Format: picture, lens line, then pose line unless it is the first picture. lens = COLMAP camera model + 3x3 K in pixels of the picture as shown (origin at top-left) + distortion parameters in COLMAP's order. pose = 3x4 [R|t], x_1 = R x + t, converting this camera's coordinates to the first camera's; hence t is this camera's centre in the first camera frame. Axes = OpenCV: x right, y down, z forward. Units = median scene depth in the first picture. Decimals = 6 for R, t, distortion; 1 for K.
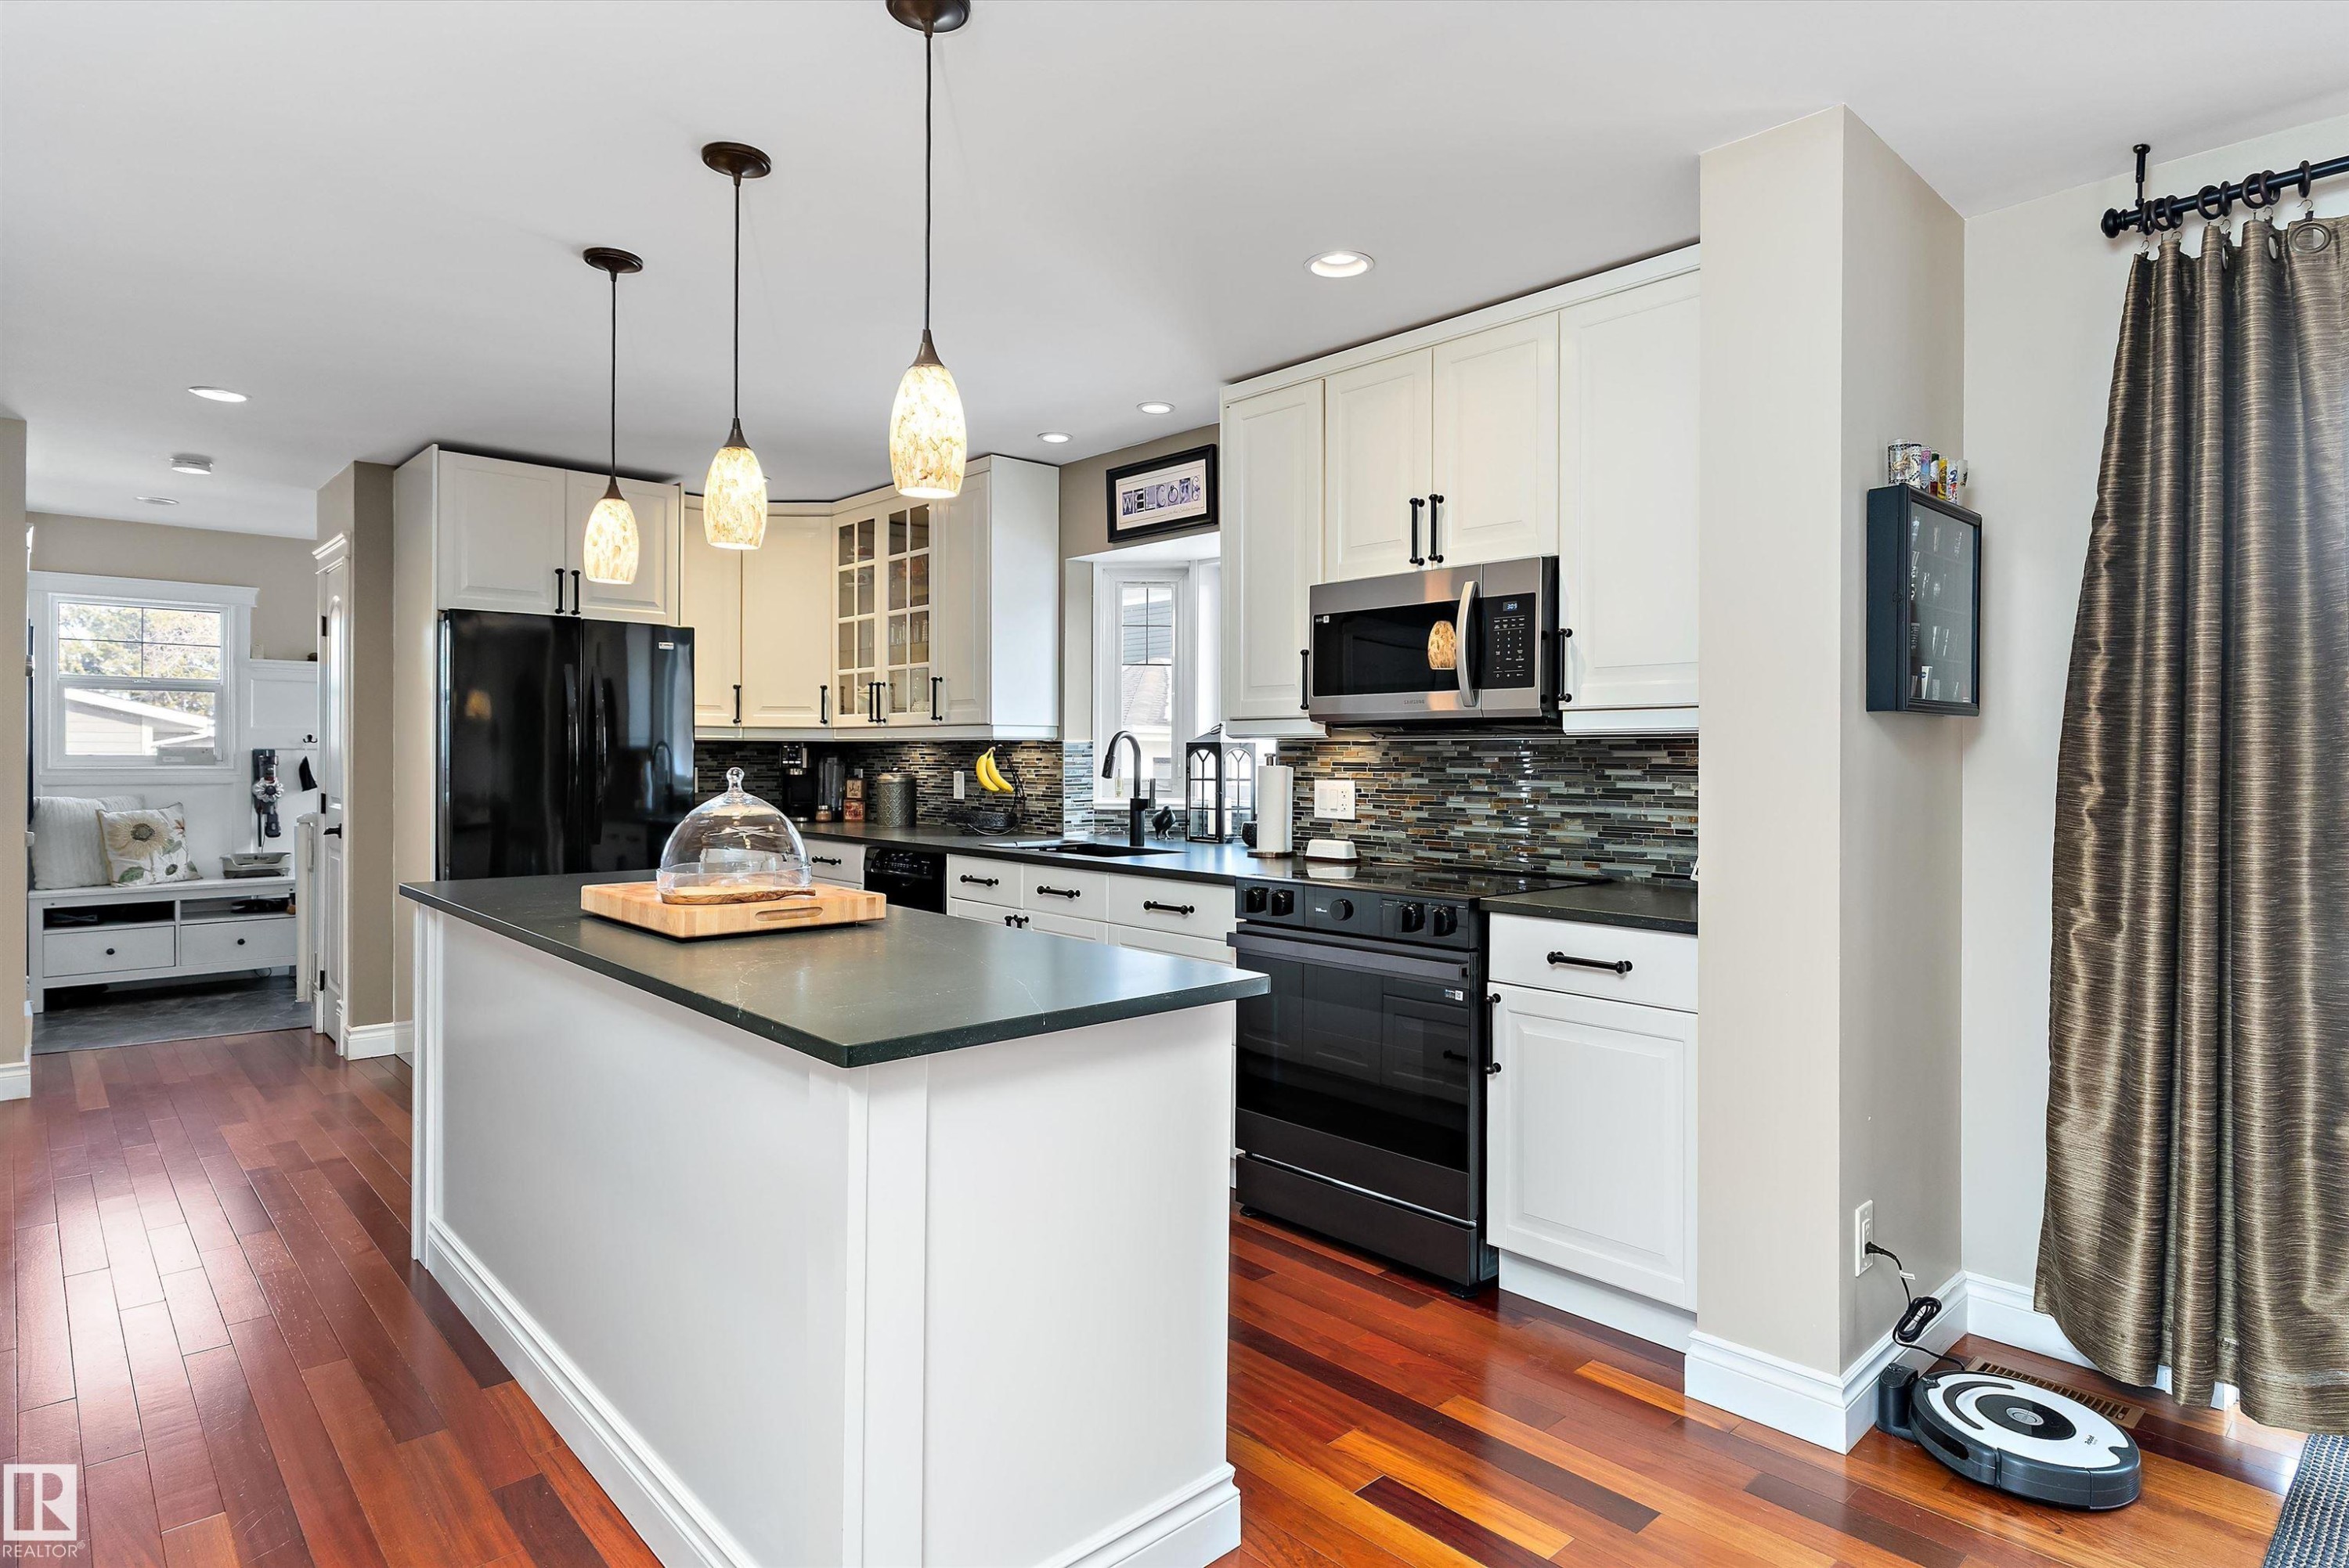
lens RADIAL K [[1252.9, 0, 1184.1], [0, 1252.9, 757.8], [0, 0, 1]] dist [0.007626, 0.000628]
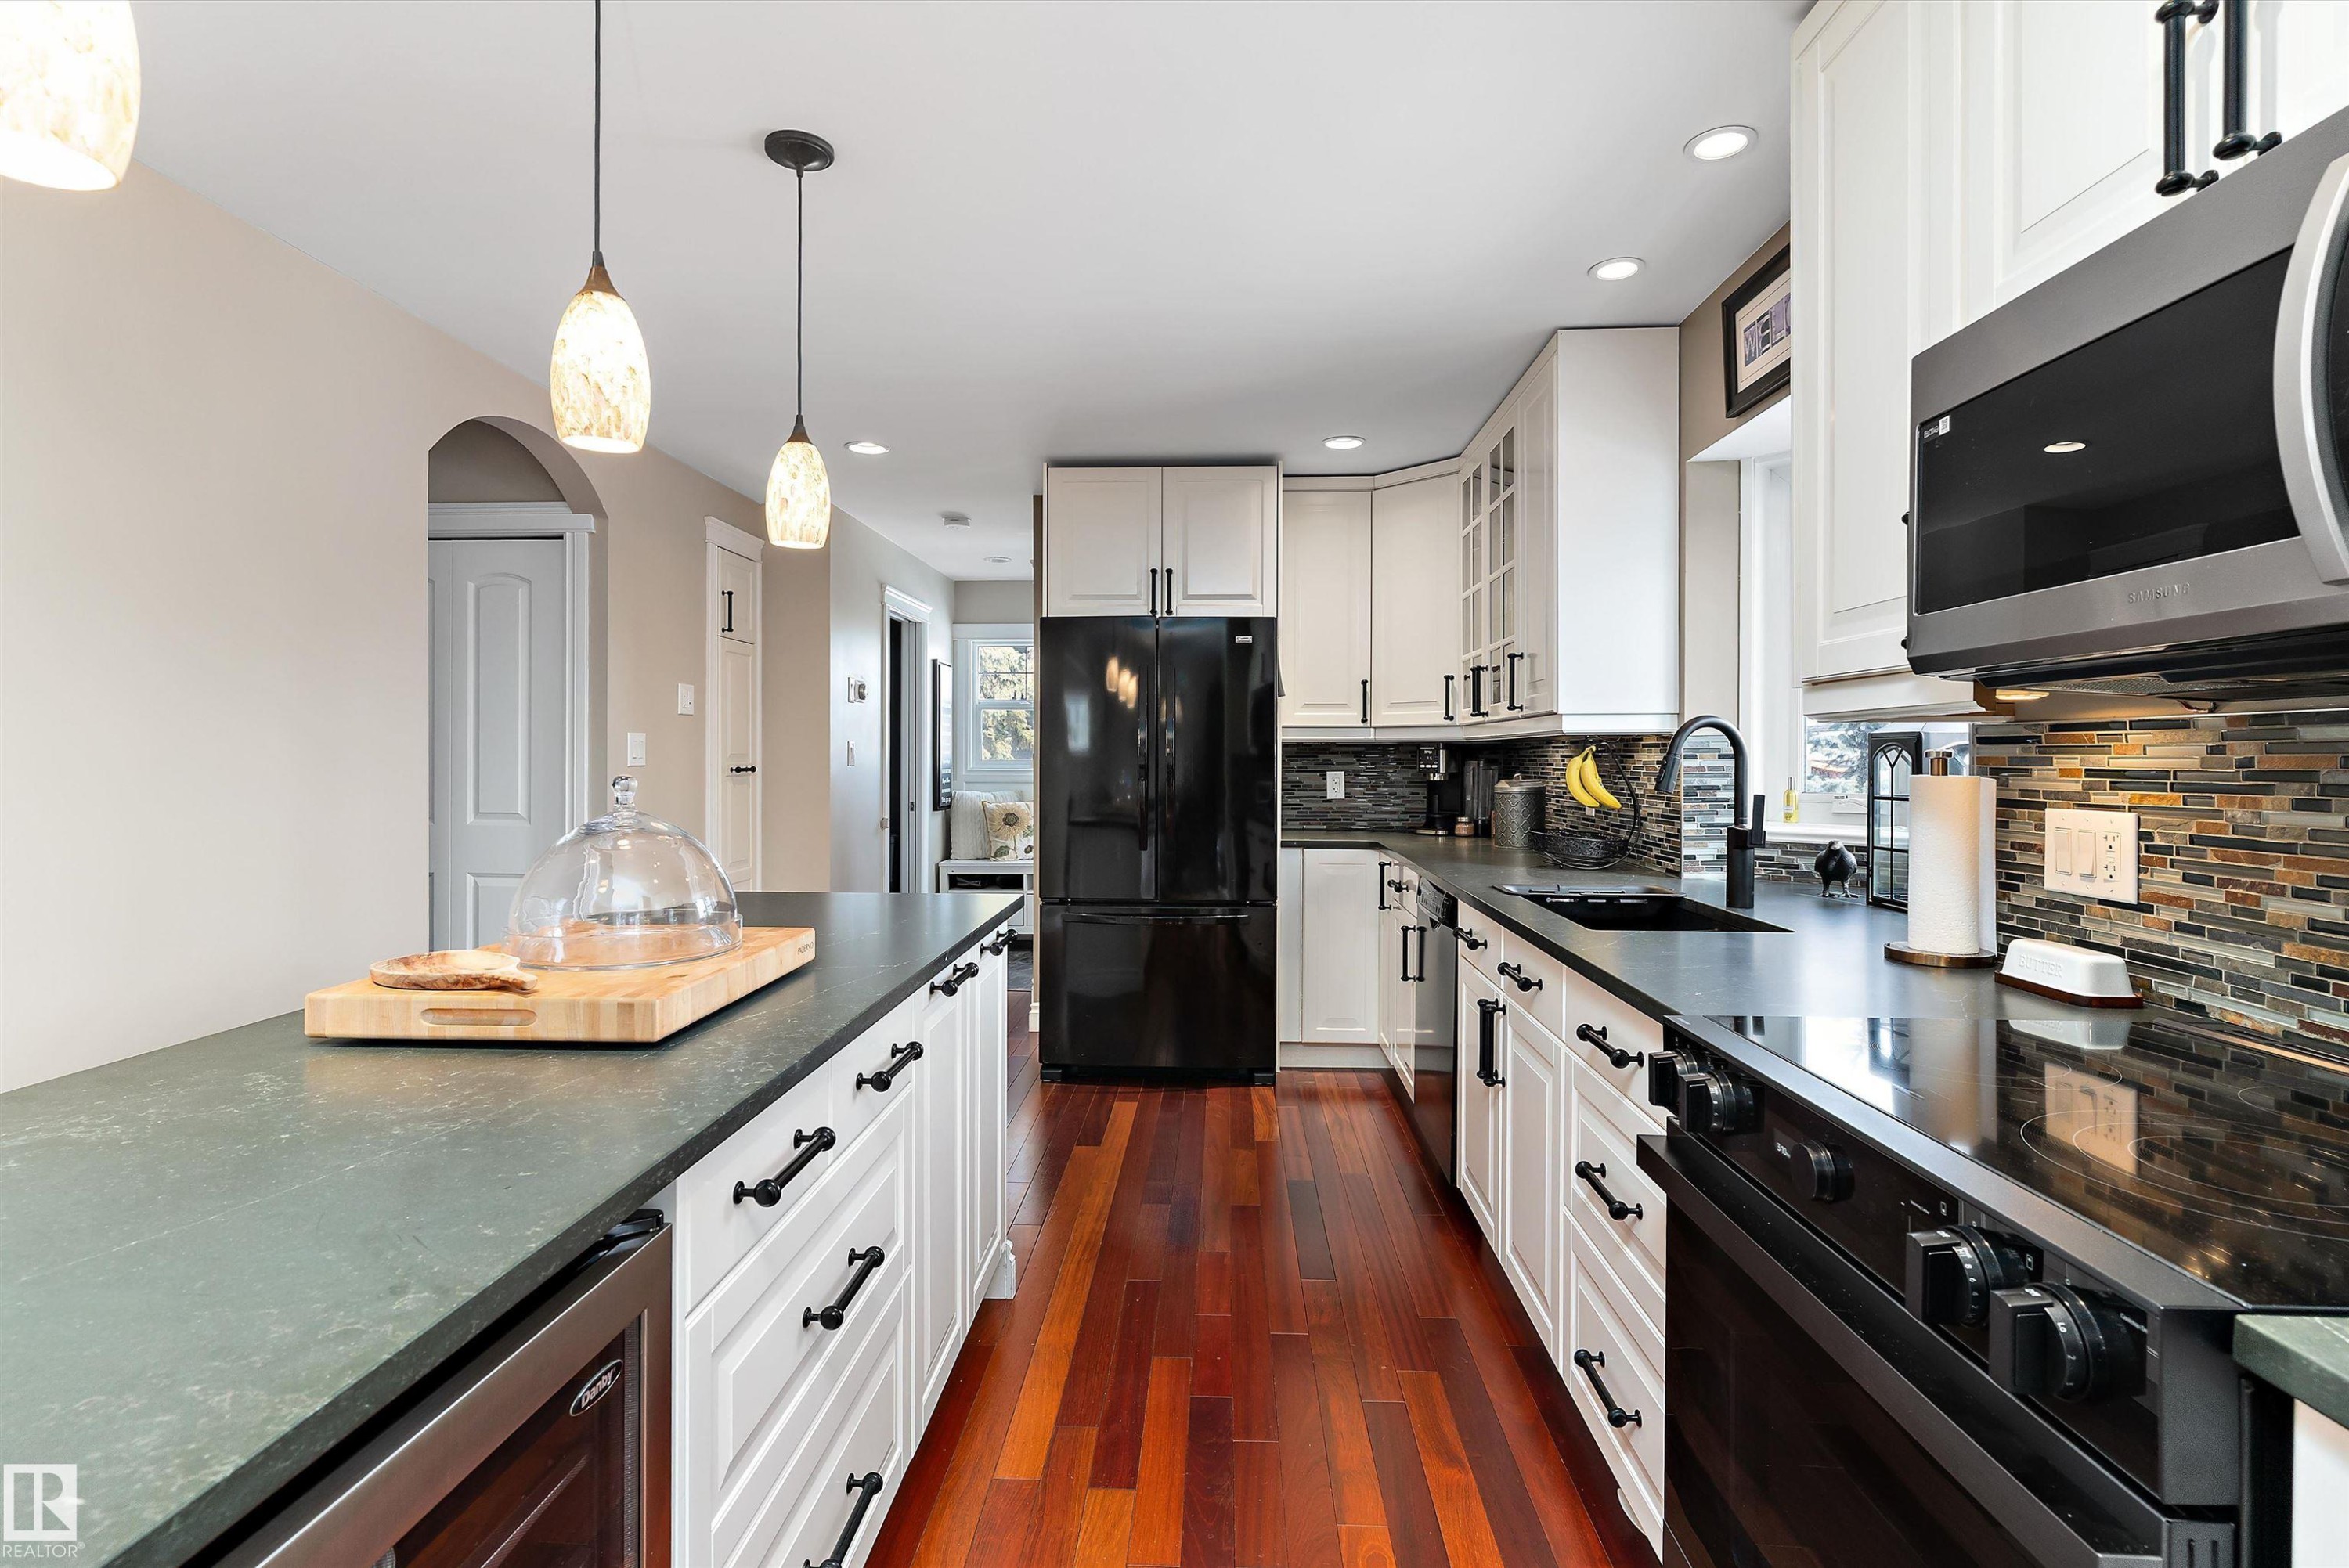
lens RADIAL K [[1124.7, 0, 1173.6], [0, 1124.7, 763.2], [0, 0, 1]] dist [0.000695, 0.000087]
pose [[0.701436, 0.000520, -0.712732, 0.148342], [0.000414, 0.999999, 0.001137, 0.000651], [0.712732, -0.001092, 0.701436, 0.412362]]
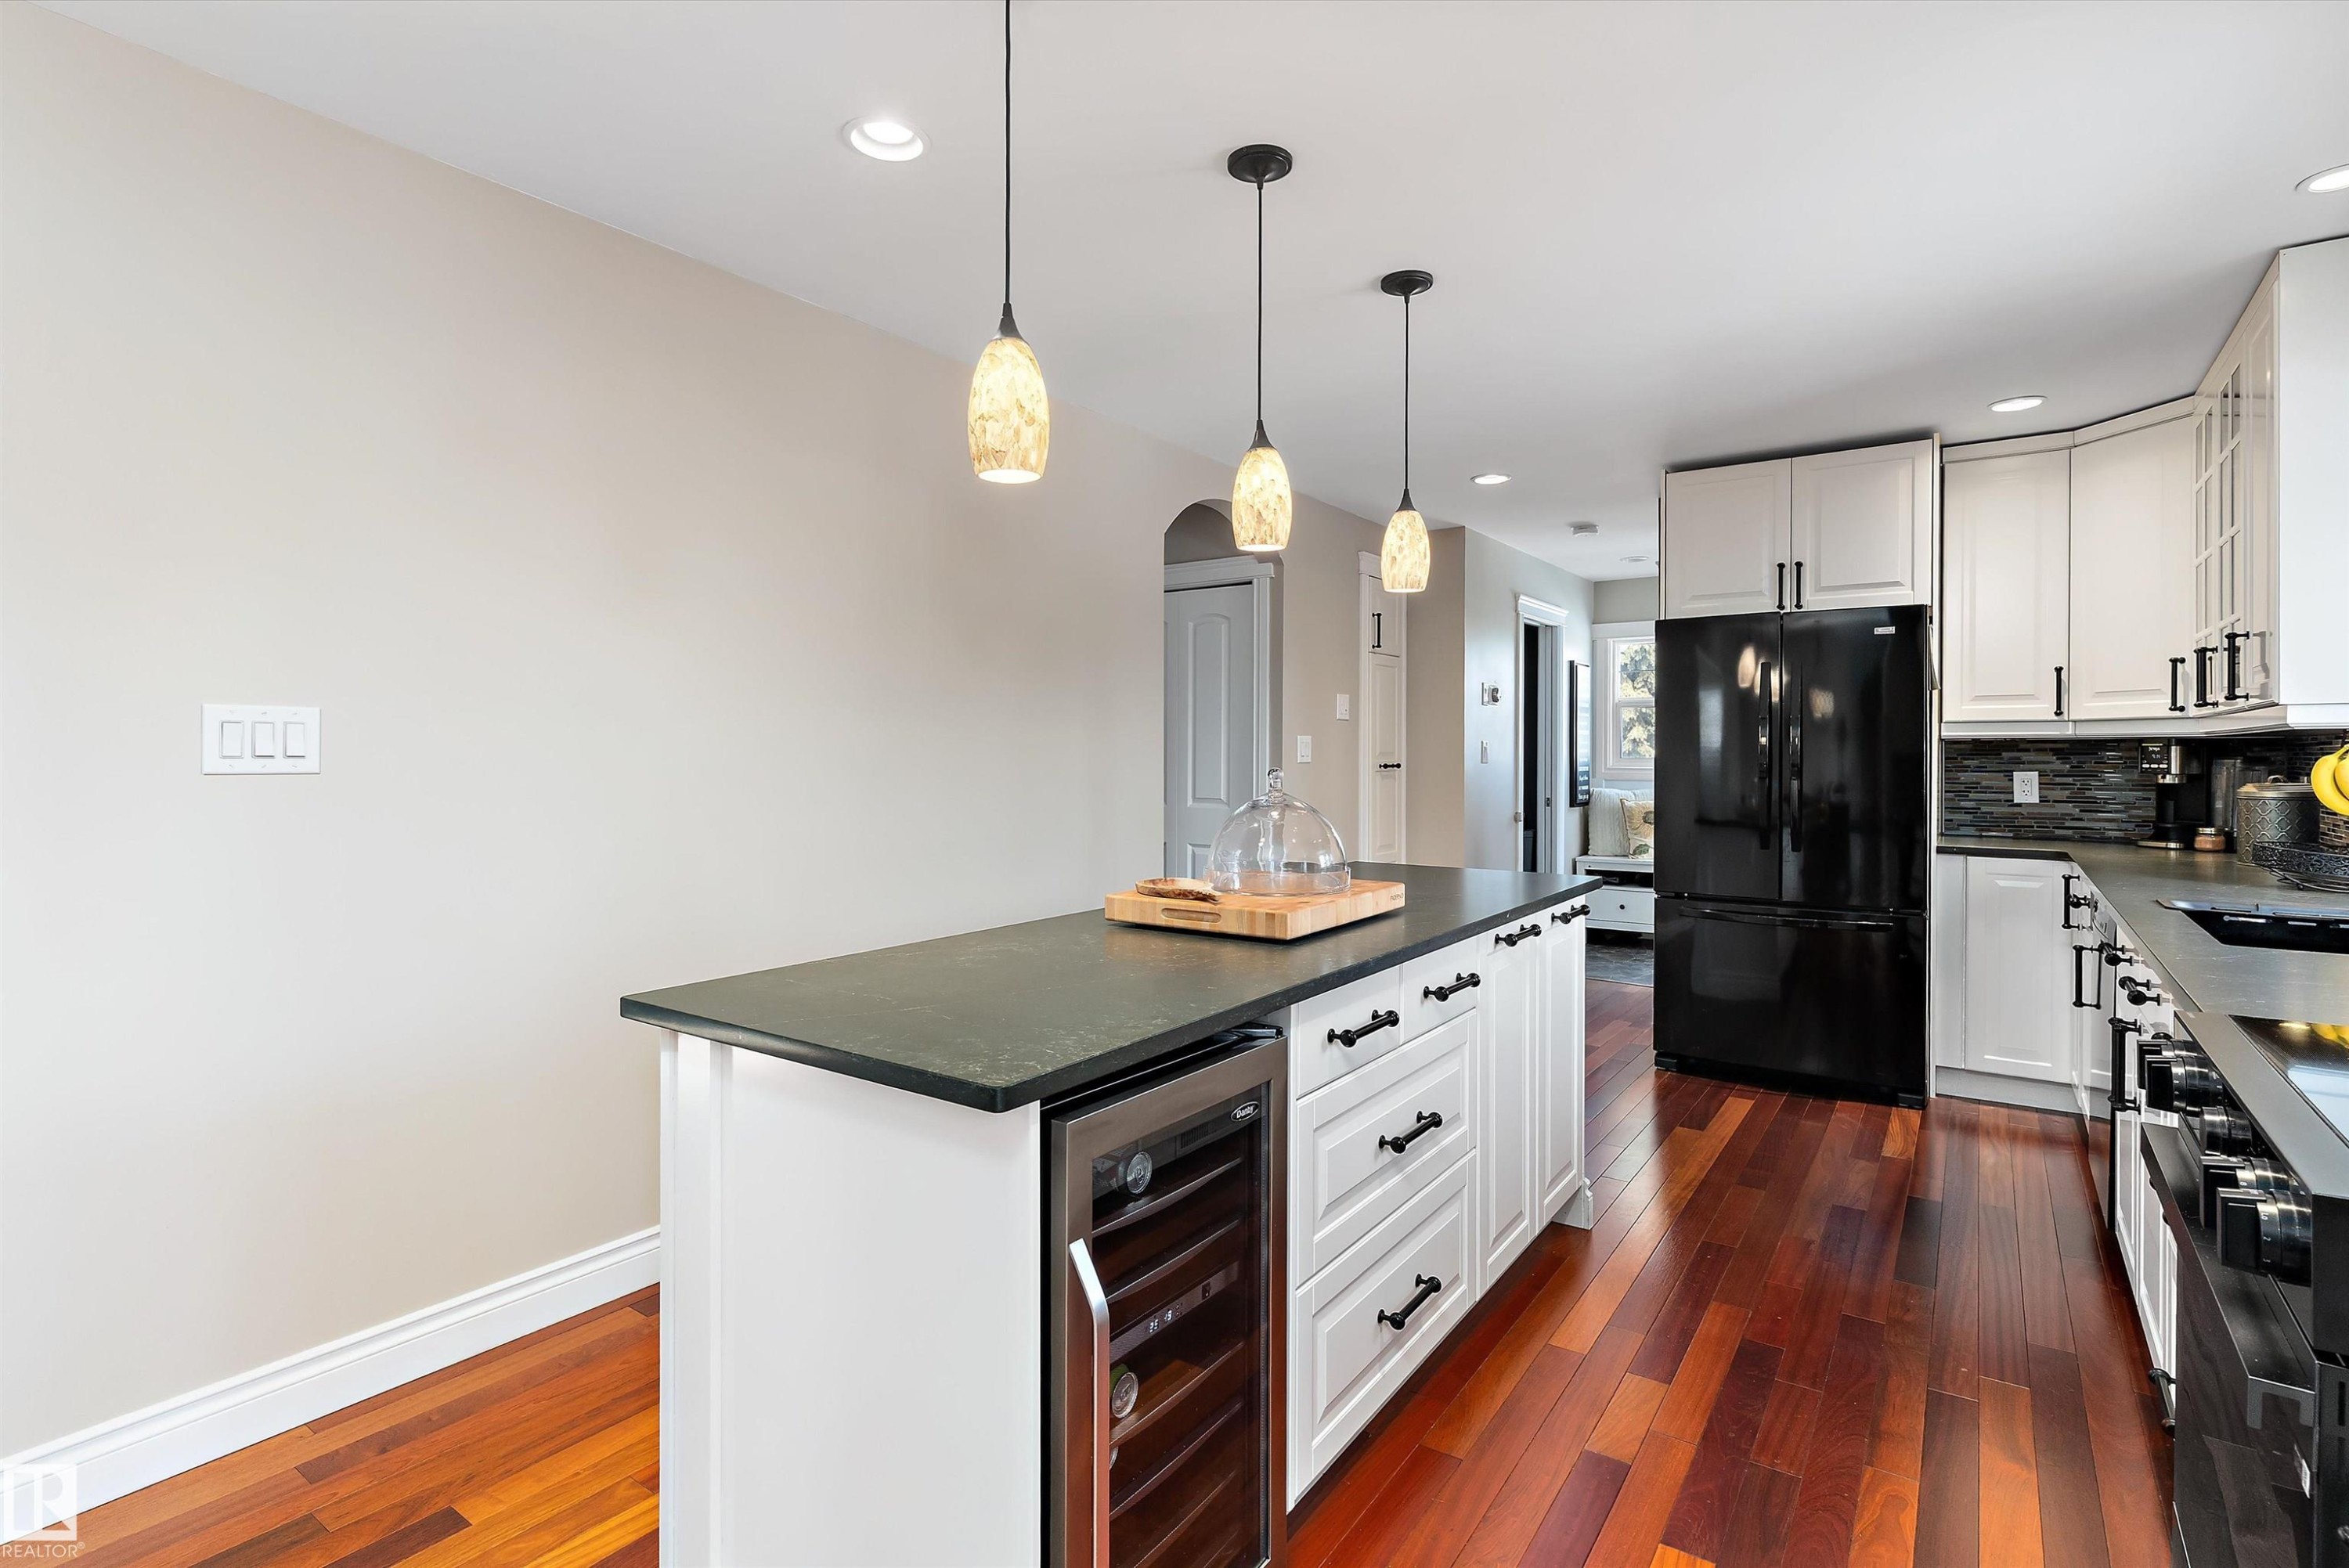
lens RADIAL K [[1134.6, 0, 1182.1], [0, 1134.6, 752.4], [0, 0, 1]] dist [0.000071, -0.000002]
pose [[0.208792, -0.005571, -0.977944, 0.270087], [-0.001430, 0.999981, -0.006002, 0.000505], [0.977959, 0.002652, 0.208780, 0.387156]]
